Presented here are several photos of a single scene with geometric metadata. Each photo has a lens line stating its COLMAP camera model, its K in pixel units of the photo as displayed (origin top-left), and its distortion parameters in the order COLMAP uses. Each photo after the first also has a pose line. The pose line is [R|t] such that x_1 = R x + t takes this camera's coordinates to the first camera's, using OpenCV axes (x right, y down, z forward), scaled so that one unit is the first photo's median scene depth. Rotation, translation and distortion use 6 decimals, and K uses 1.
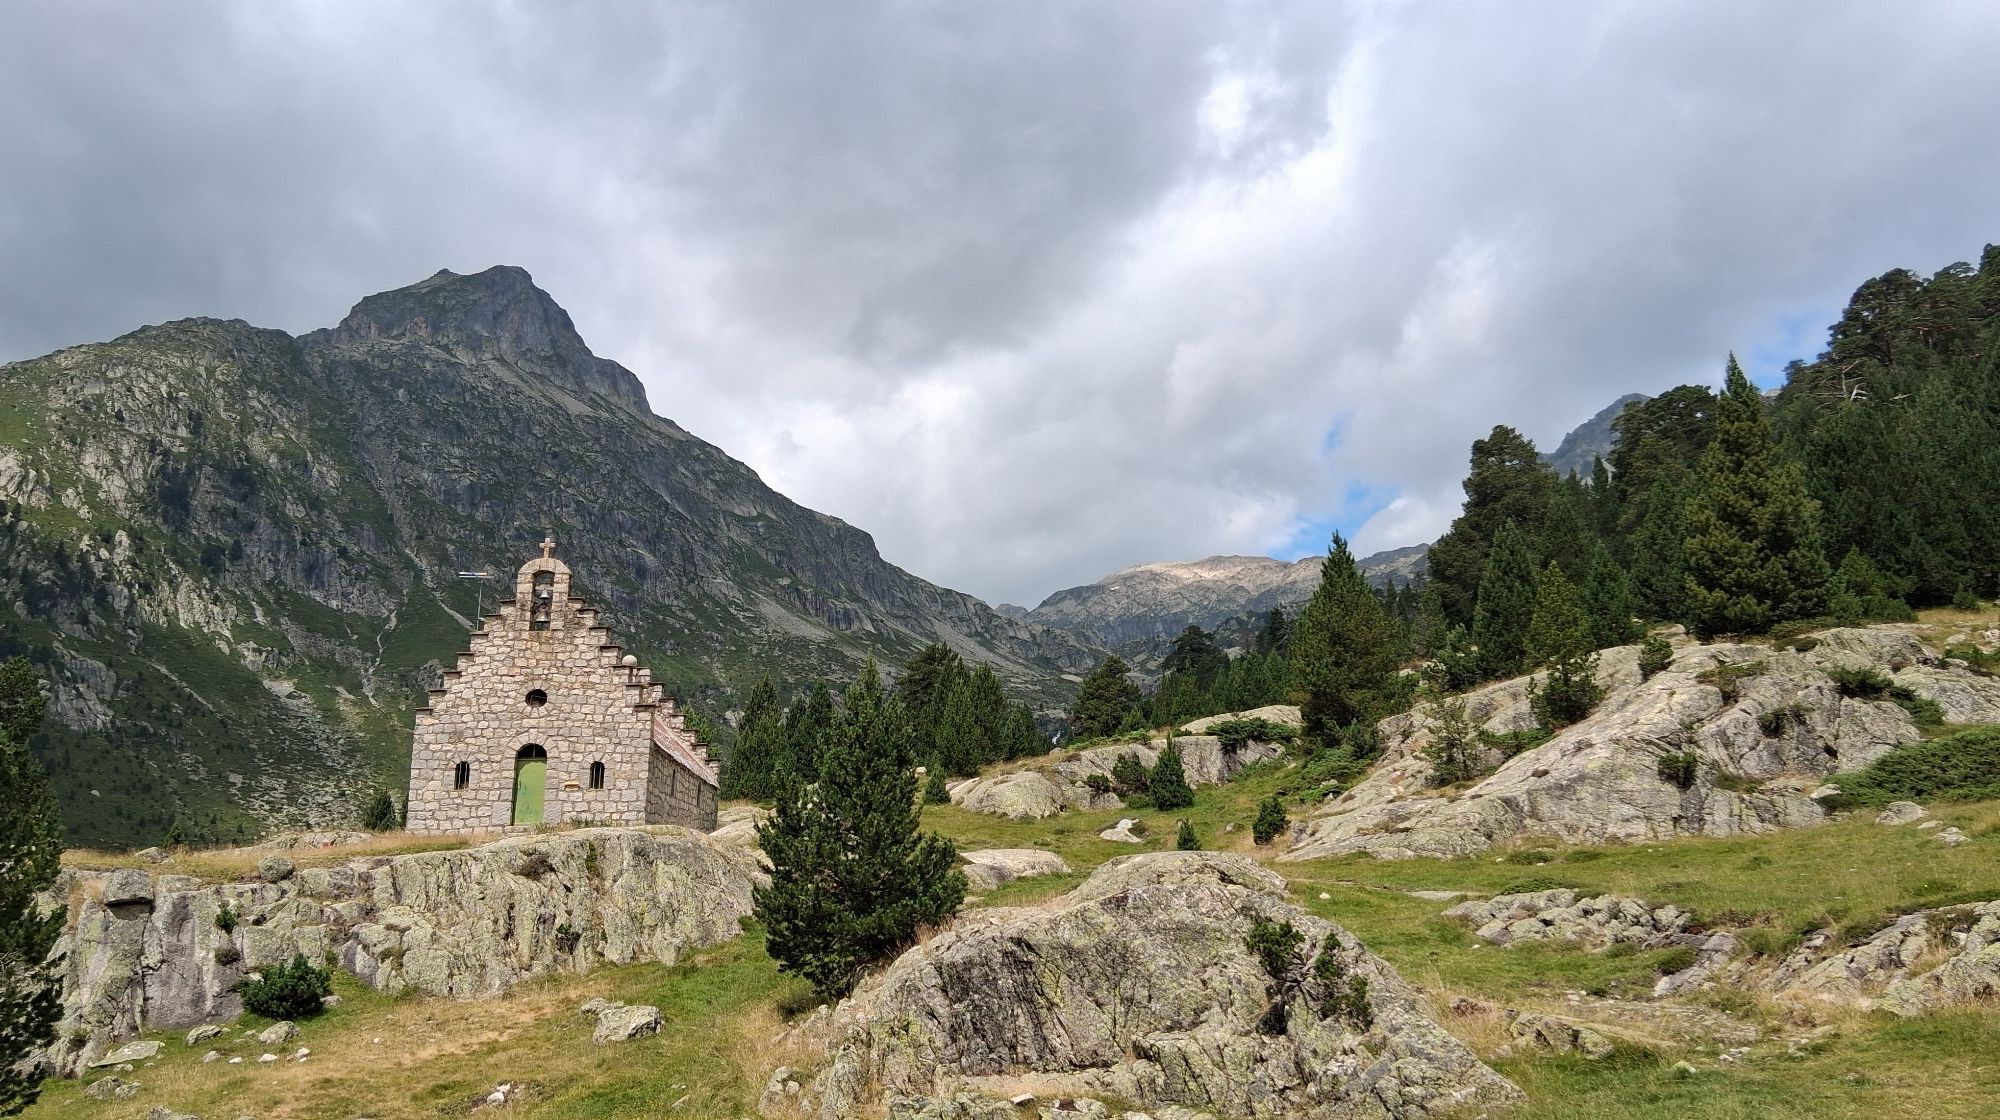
lens RADIAL K [[1493.8, 0, 1020.1], [0, 1493.8, 574.4], [0, 0, 1]] dist [0.106321, -0.175631]
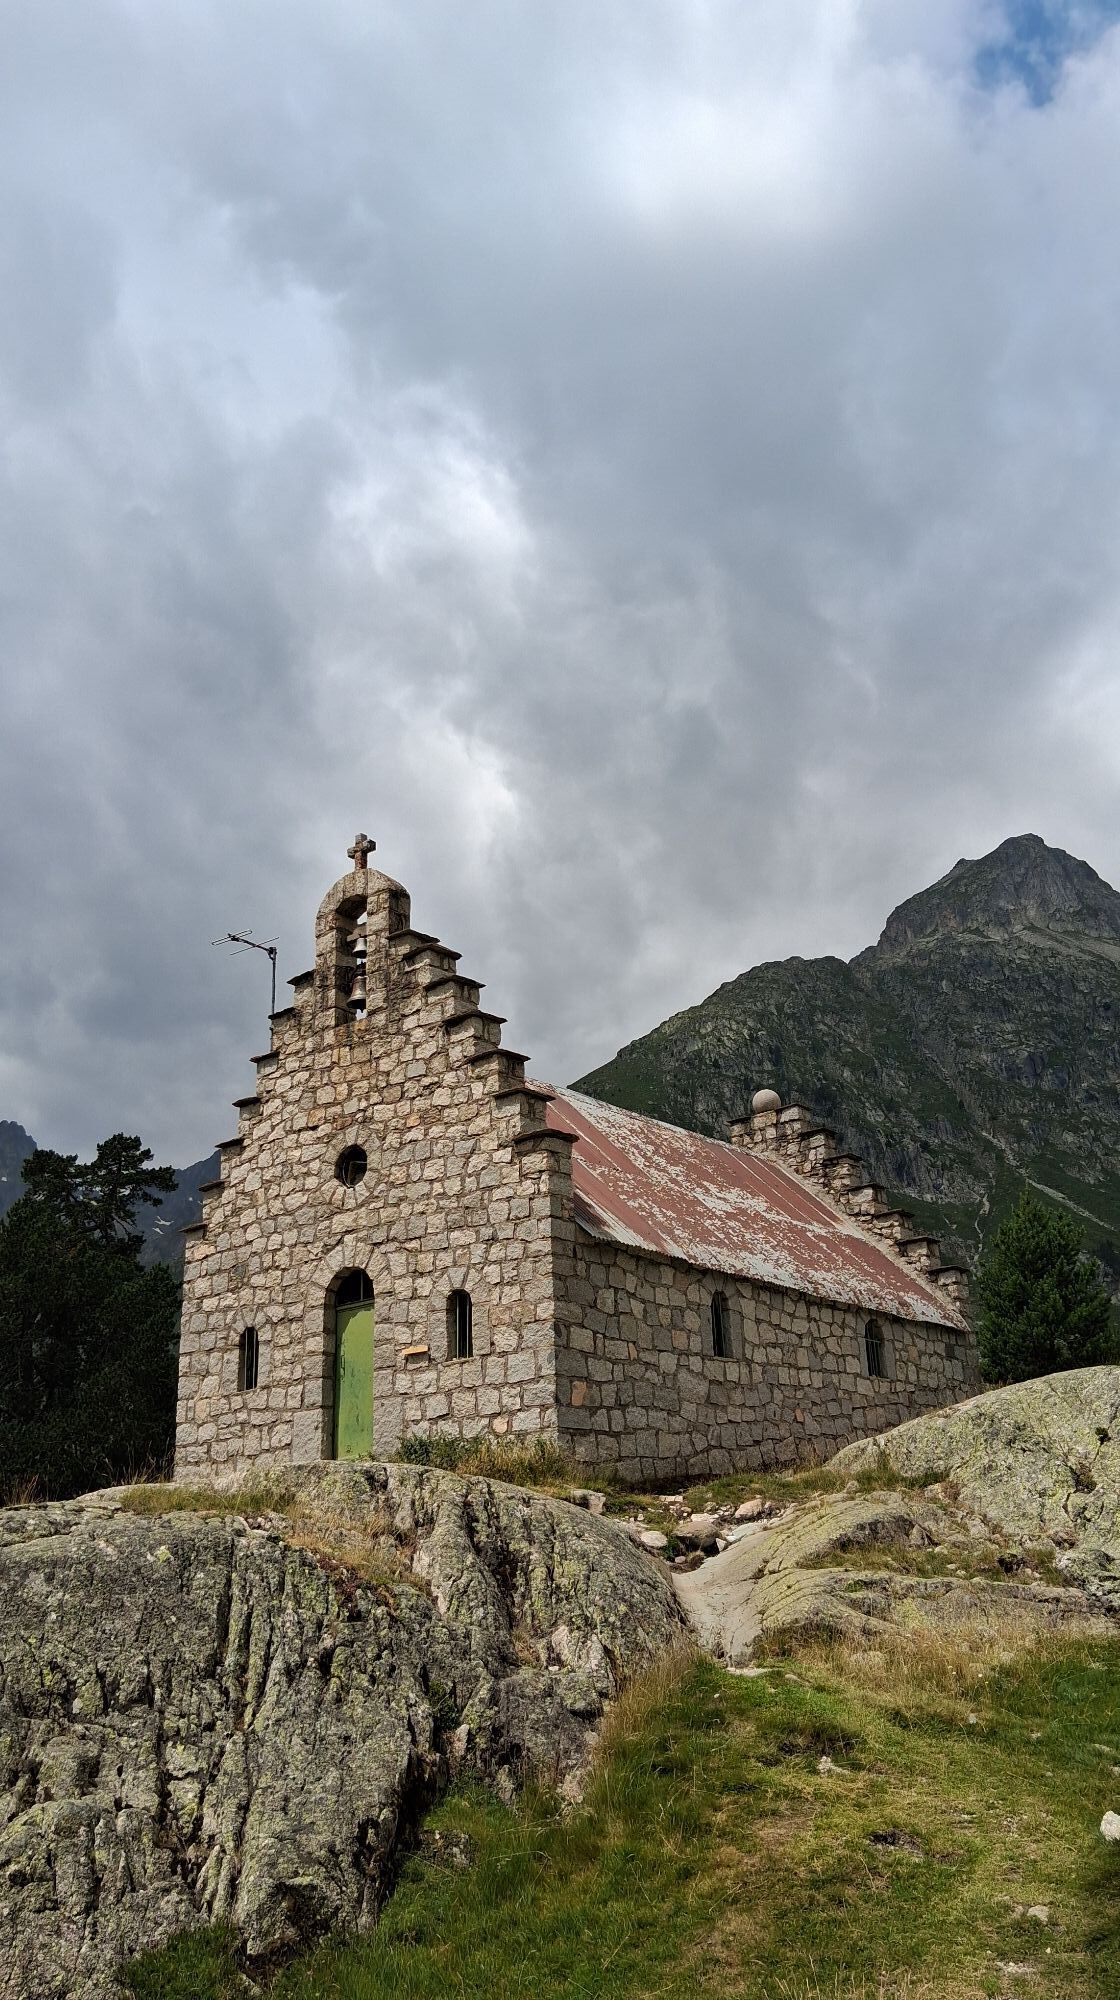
lens RADIAL K [[1493.8, 0, 560.0], [0, 1493.8, 1000.0], [0, 0, 1]] dist [0.106321, -0.175631]
pose [[0.762710, -0.246719, -0.597832, 0.002347], [0.187297, 0.969027, -0.160955, 0.078496], [0.619026, 0.010789, 0.785297, 0.460689]]
